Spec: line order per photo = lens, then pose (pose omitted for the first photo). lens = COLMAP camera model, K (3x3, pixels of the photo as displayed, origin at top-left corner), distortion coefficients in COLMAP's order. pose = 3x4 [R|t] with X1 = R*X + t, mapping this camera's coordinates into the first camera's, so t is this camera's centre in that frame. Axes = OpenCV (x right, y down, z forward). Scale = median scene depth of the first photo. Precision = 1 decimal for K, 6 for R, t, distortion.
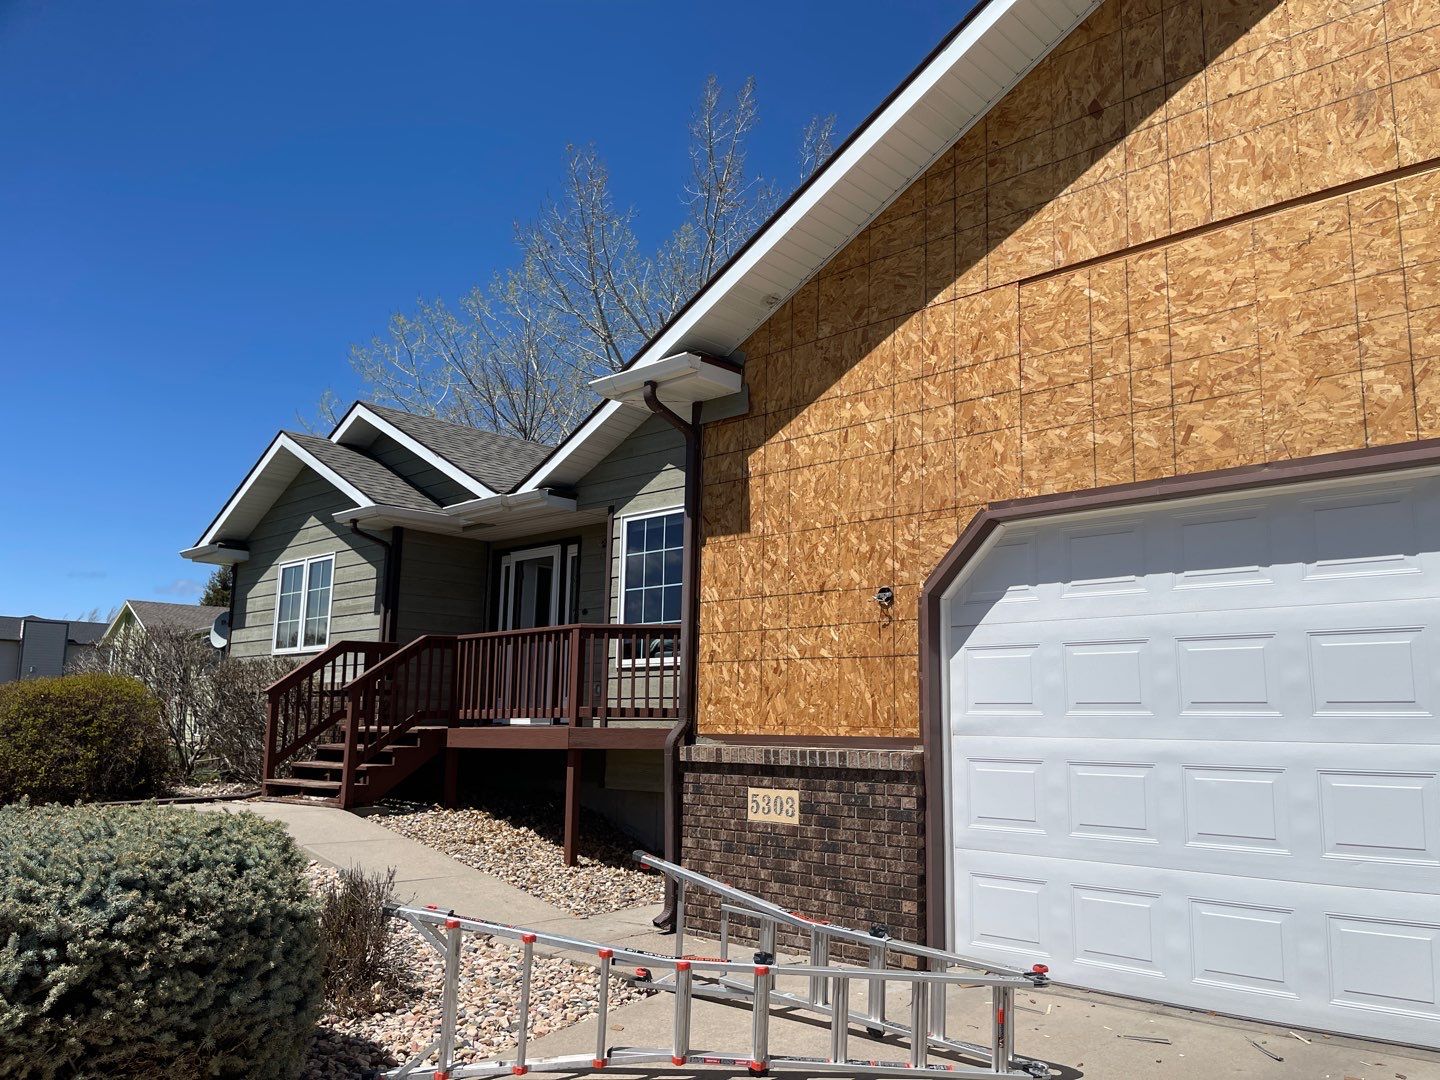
lens RADIAL K [[1089.7, 0, 770.3], [0, 1089.7, 579.0], [0, 0, 1]] dist [0.081017, -0.127346]
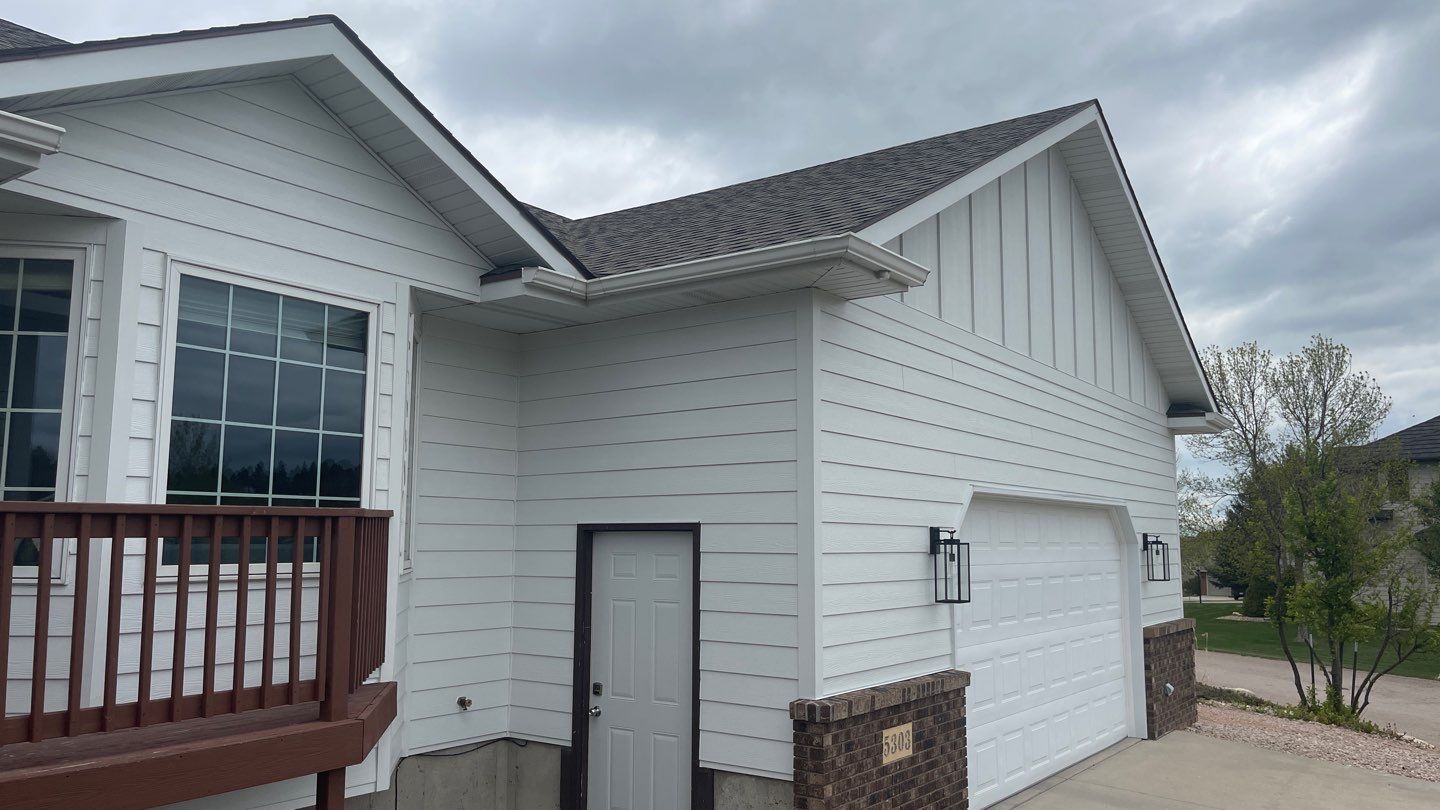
lens RADIAL K [[1068.1, 0, 720.0], [0, 1068.1, 405.0], [0, 0, 1]] dist [0.025678, -0.006277]
pose [[-0.110080, 0.111690, 0.987627, -1.085169], [-0.144277, 0.981346, -0.127061, 0.051481], [-0.983395, -0.156479, -0.091913, 1.407278]]
